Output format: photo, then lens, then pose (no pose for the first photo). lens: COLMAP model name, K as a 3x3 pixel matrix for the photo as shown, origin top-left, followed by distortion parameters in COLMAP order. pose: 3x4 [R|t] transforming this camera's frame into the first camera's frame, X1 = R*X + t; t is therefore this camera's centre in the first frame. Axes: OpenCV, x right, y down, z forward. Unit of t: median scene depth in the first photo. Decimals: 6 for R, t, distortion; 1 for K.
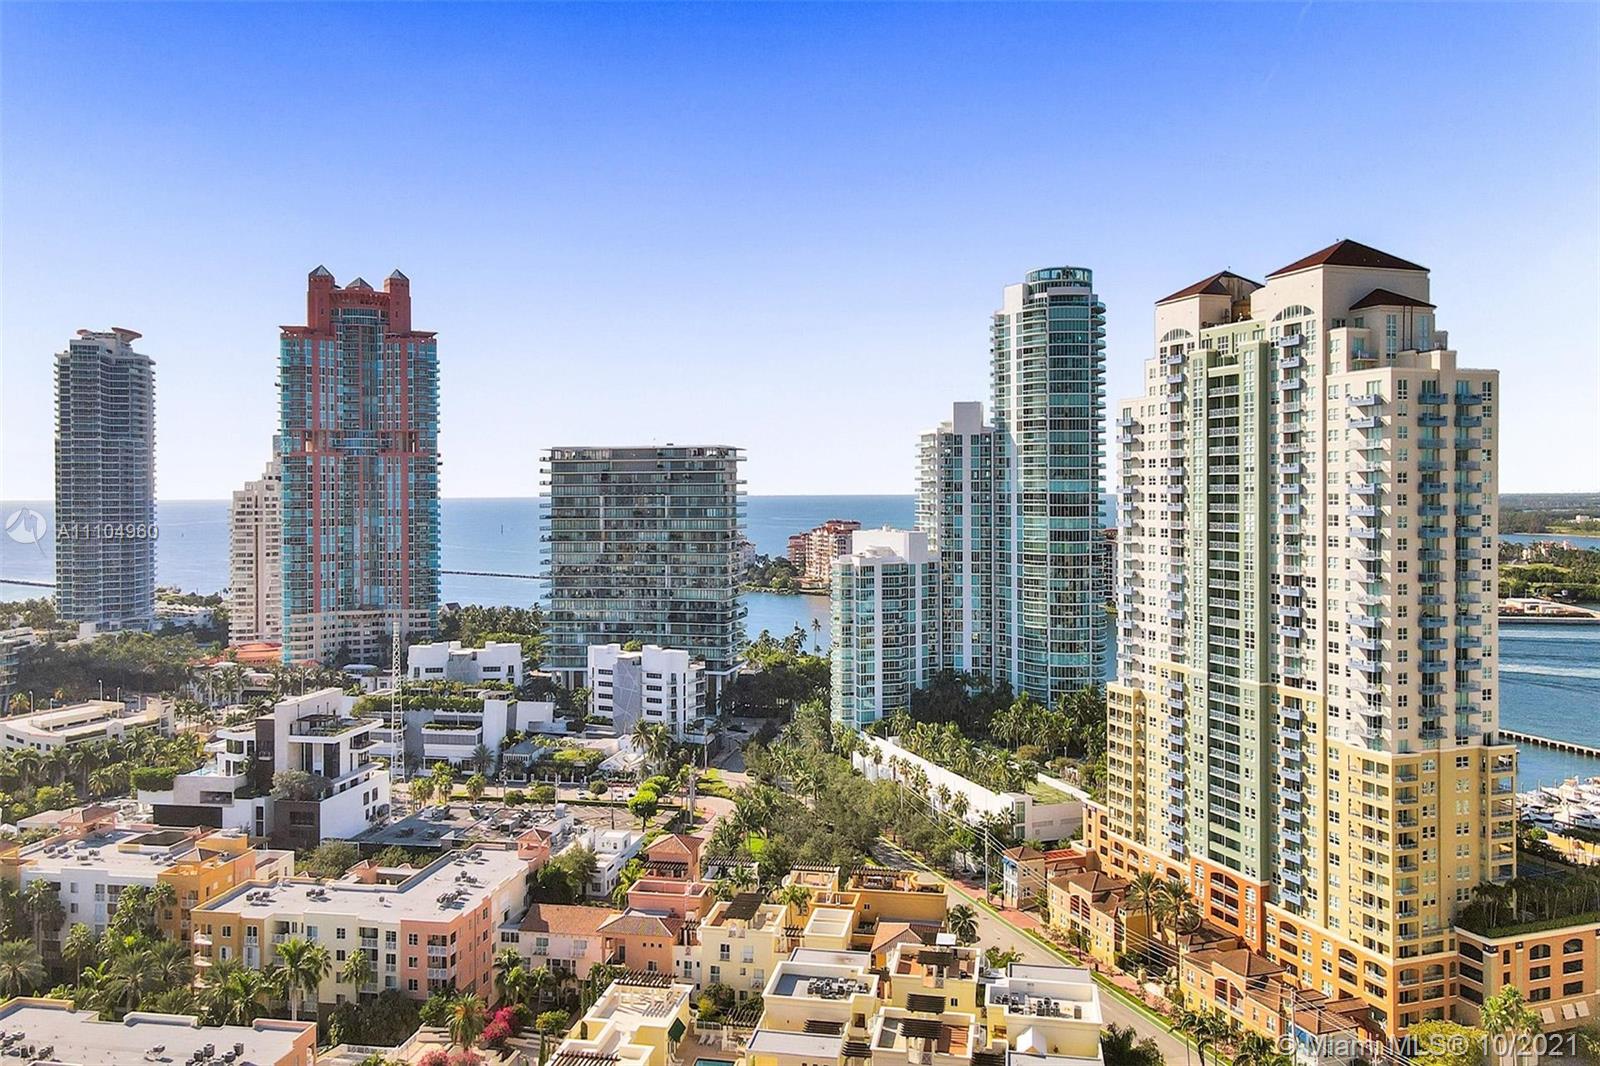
lens RADIAL K [[1212.7, 0, 784.4], [0, 1212.7, 534.0], [0, 0, 1]] dist [-0.001228, 0.039946]
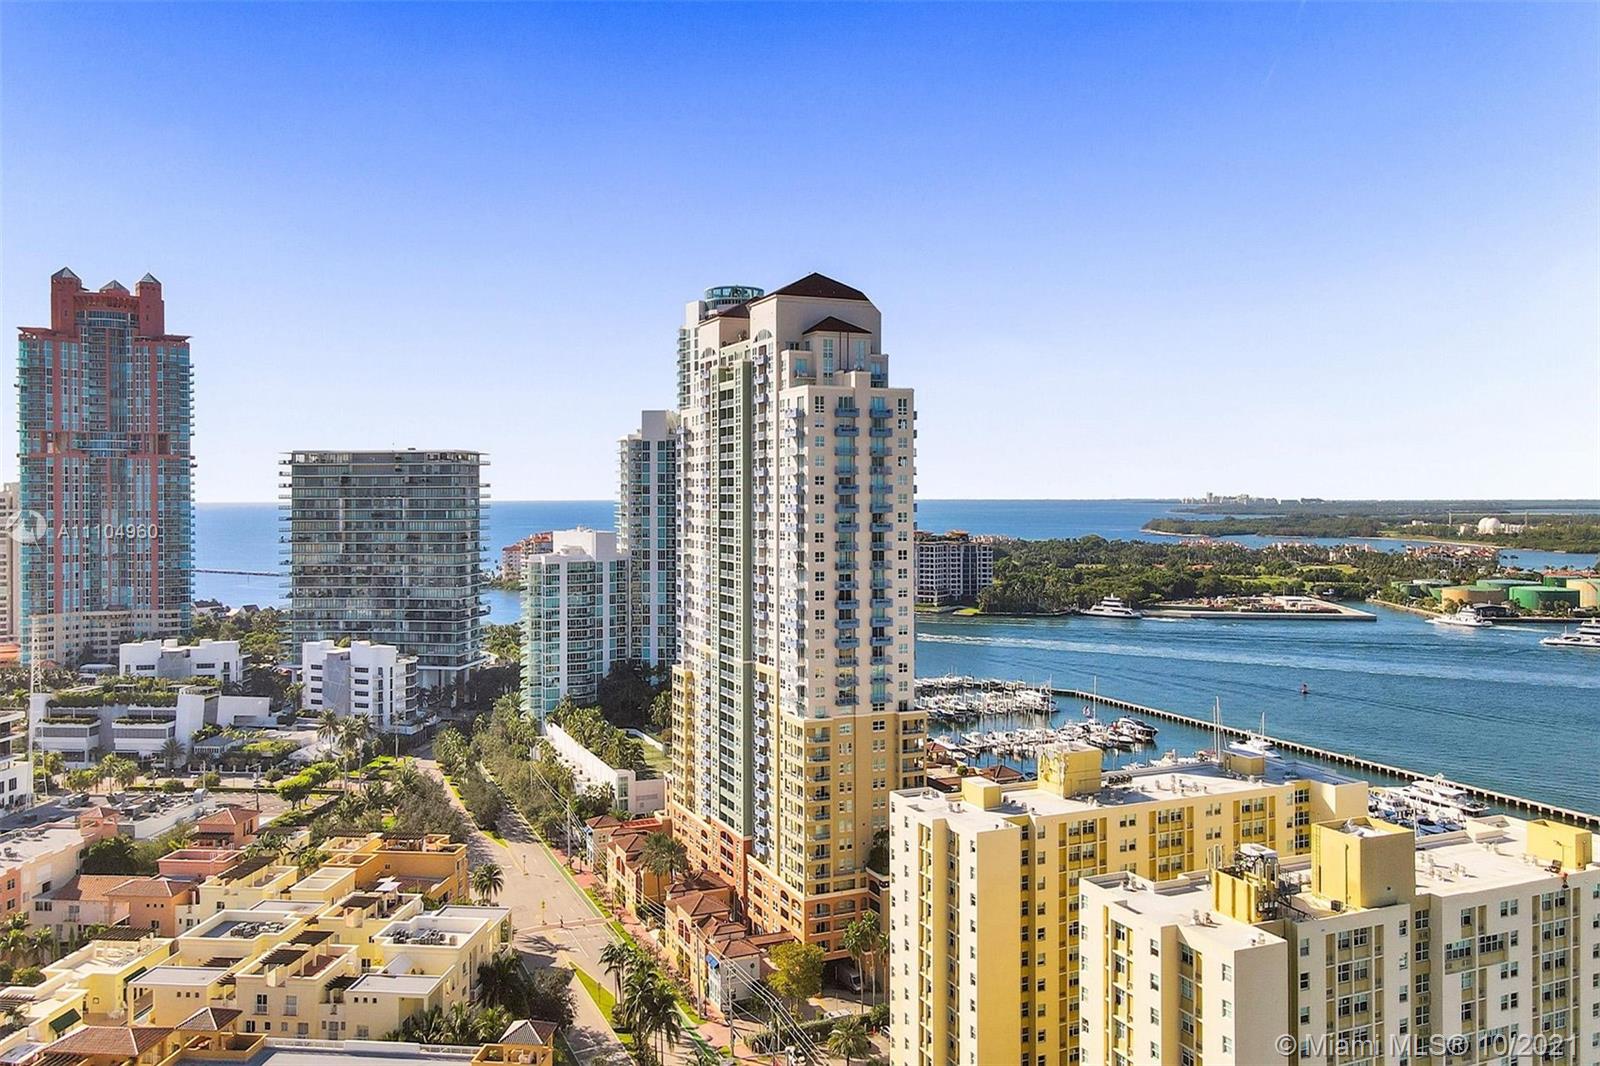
lens RADIAL K [[1212.7, 0, 810.2], [0, 1212.7, 528.6], [0, 0, 1]] dist [-0.001228, 0.039946]
pose [[0.996605, 0.000508, 0.082334, 0.205315], [0.000224, 0.999961, -0.008885, 0.005121], [-0.082336, 0.008873, 0.996565, -0.076986]]
